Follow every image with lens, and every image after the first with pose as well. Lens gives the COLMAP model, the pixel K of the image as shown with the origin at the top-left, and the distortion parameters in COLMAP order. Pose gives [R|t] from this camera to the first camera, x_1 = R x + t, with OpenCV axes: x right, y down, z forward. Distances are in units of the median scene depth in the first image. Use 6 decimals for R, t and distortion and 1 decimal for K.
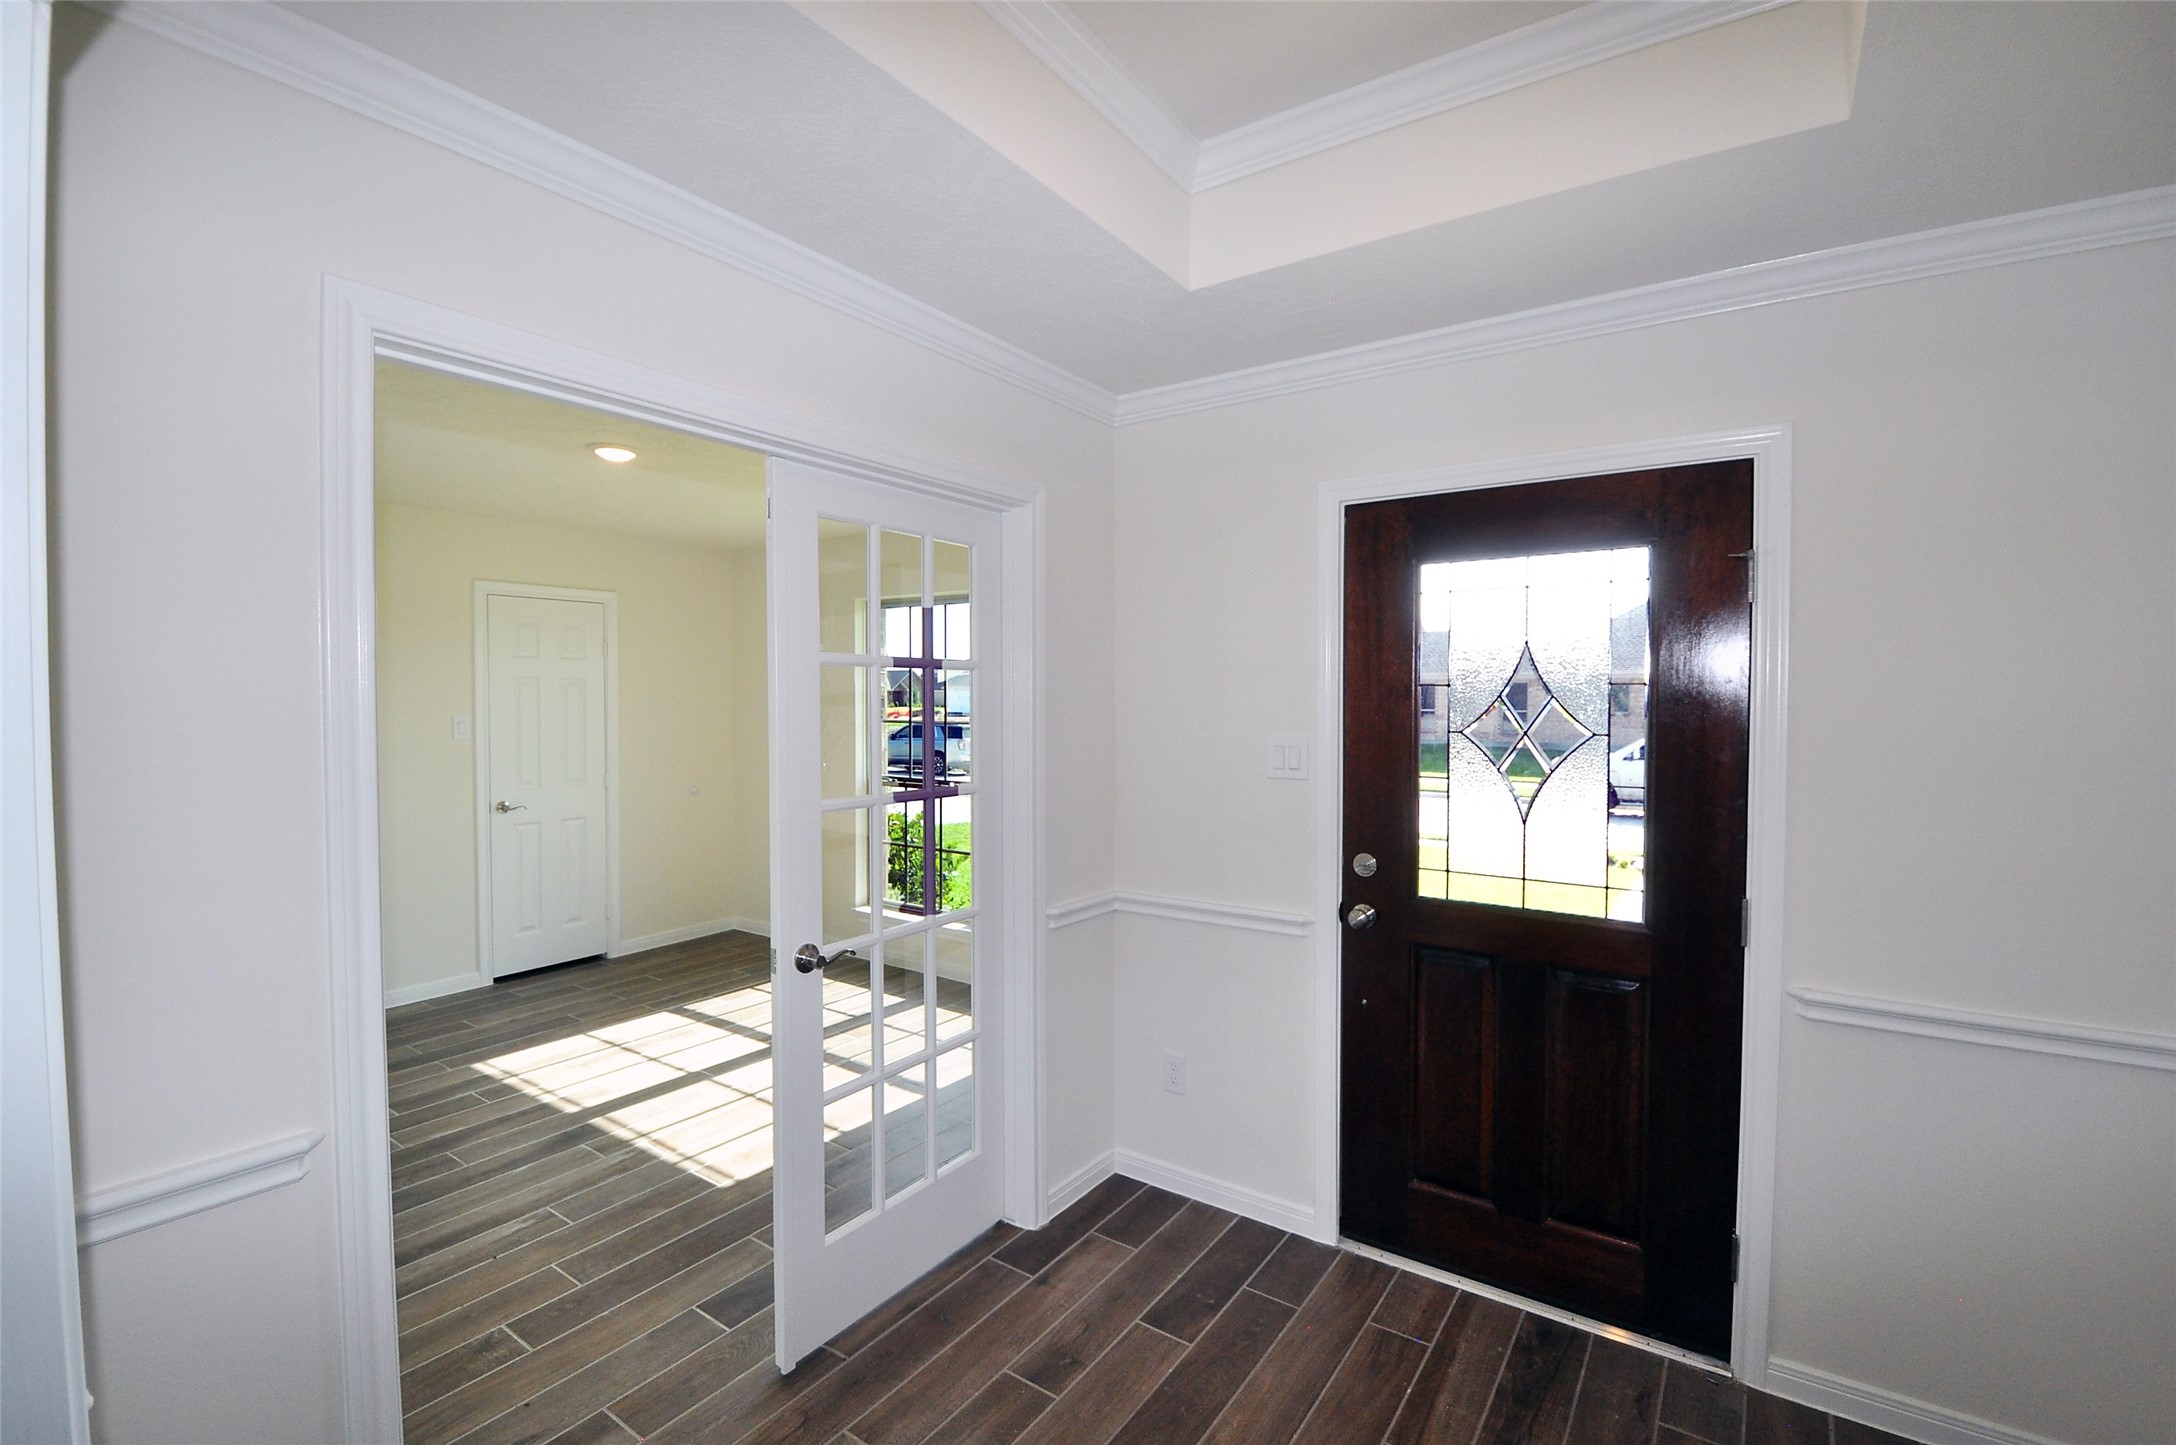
lens RADIAL K [[948.0, 0, 1088.0], [0, 948.0, 722.5], [0, 0, 1]] dist [-0.013963, 0.000049]
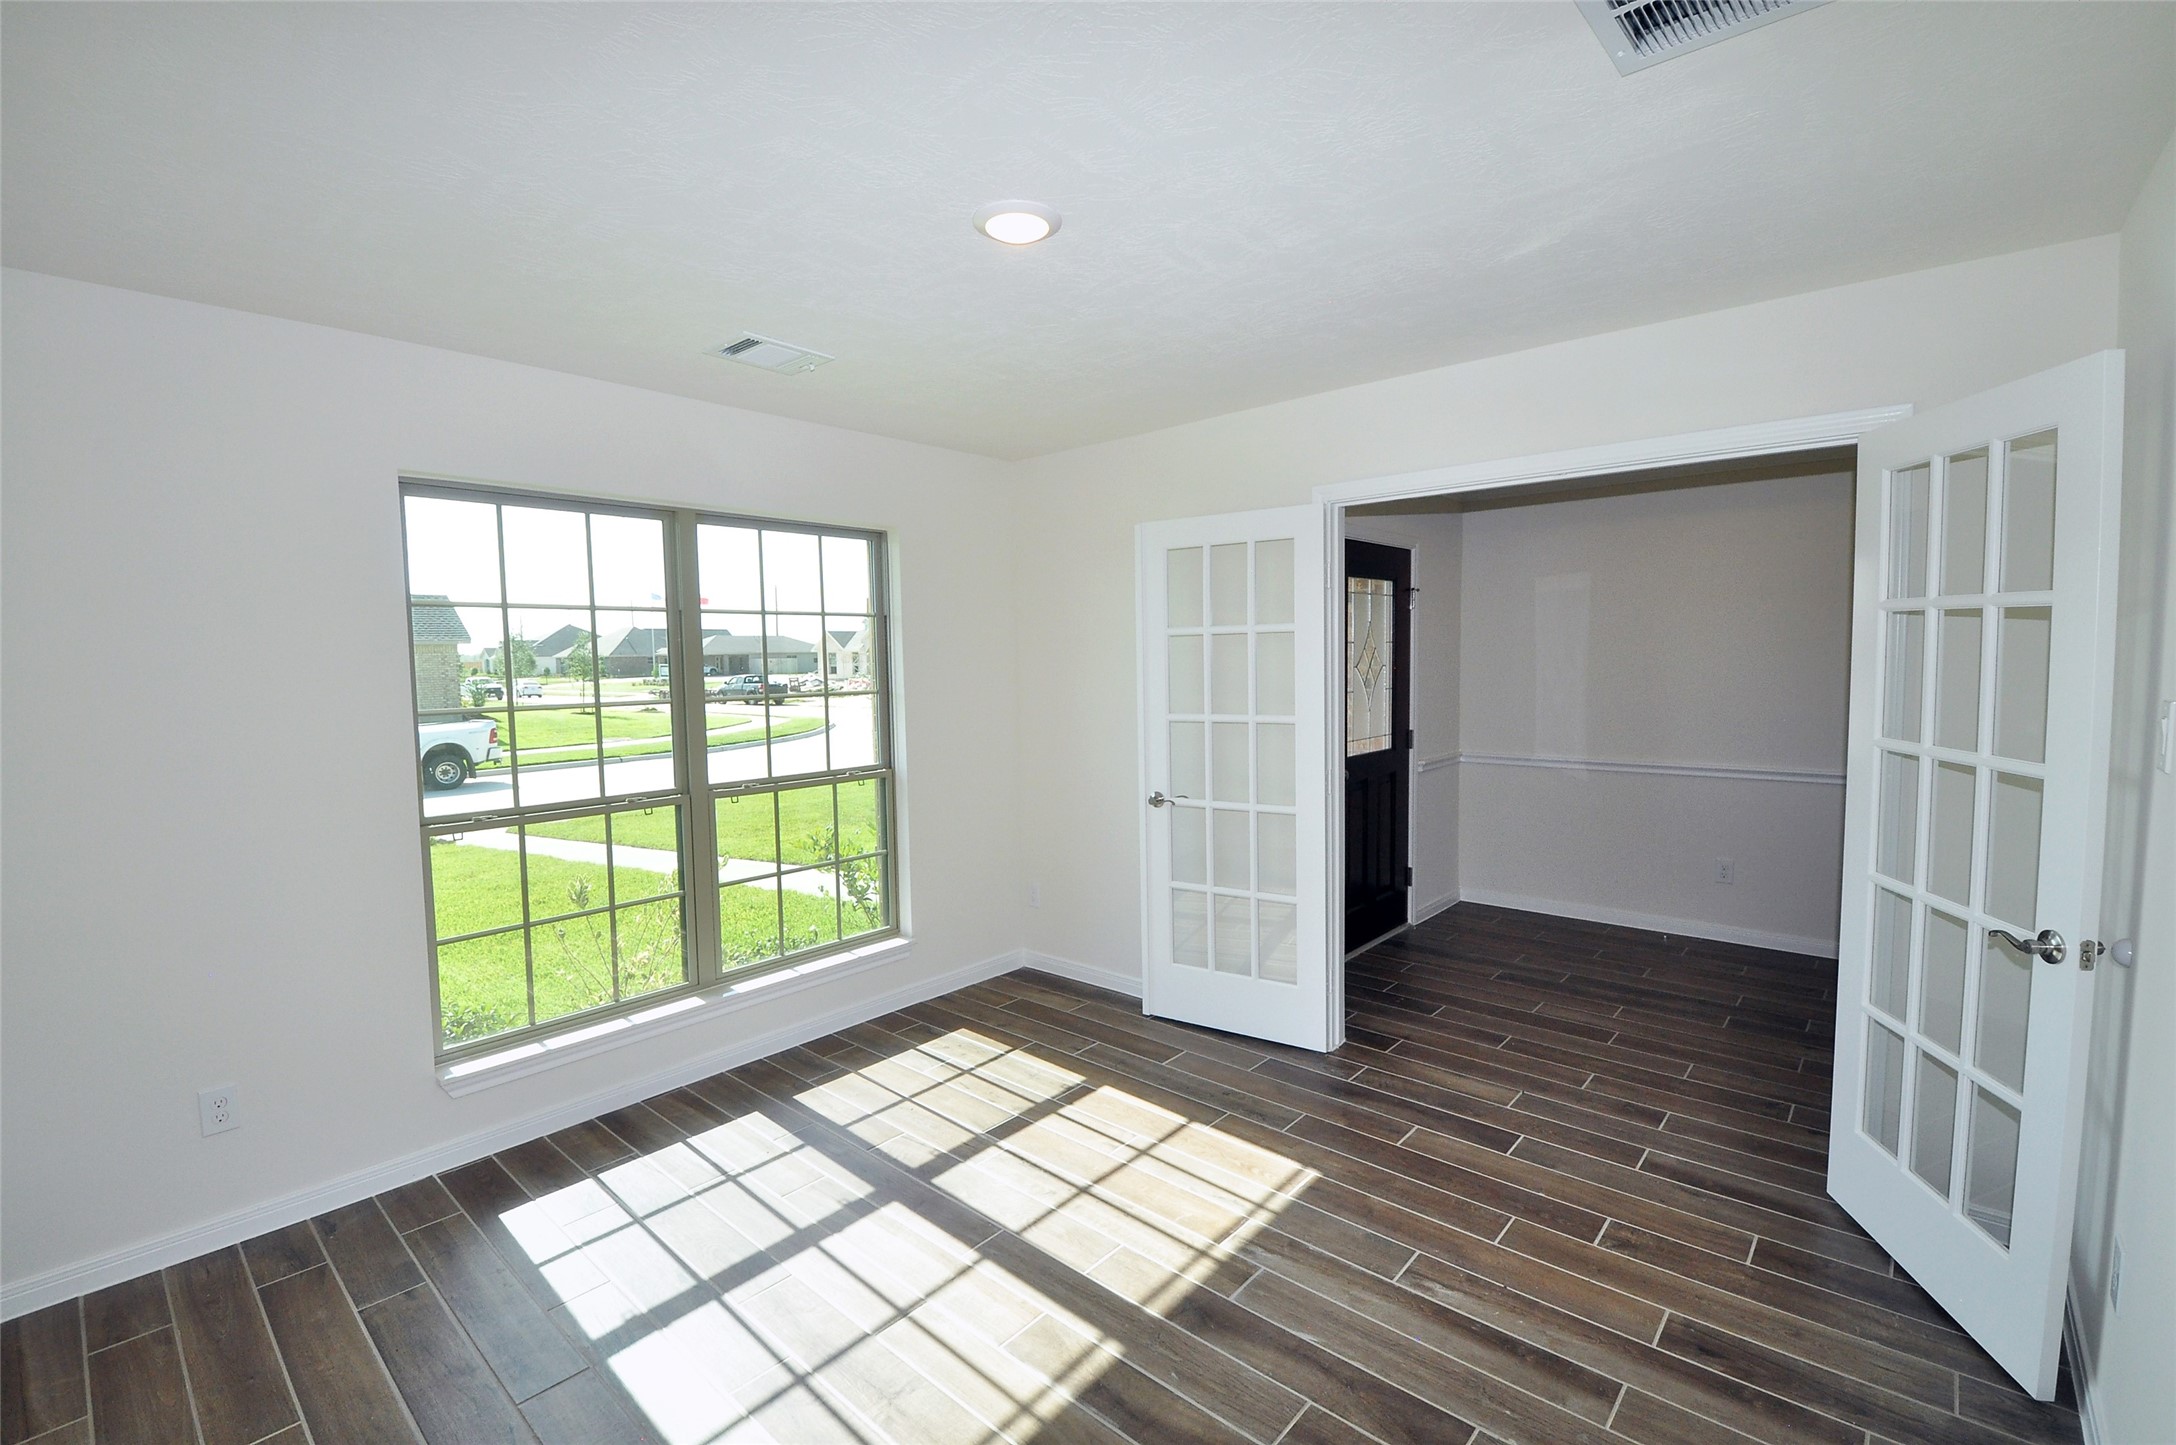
lens RADIAL K [[948.0, 0, 1088.0], [0, 948.0, 722.5], [0, 0, 1]] dist [-0.013963, 0.000049]
pose [[0.119699, -0.085949, 0.989083, -1.183515], [0.036244, 0.995960, 0.082160, -0.044494], [-0.992148, 0.026014, 0.122331, 0.986873]]
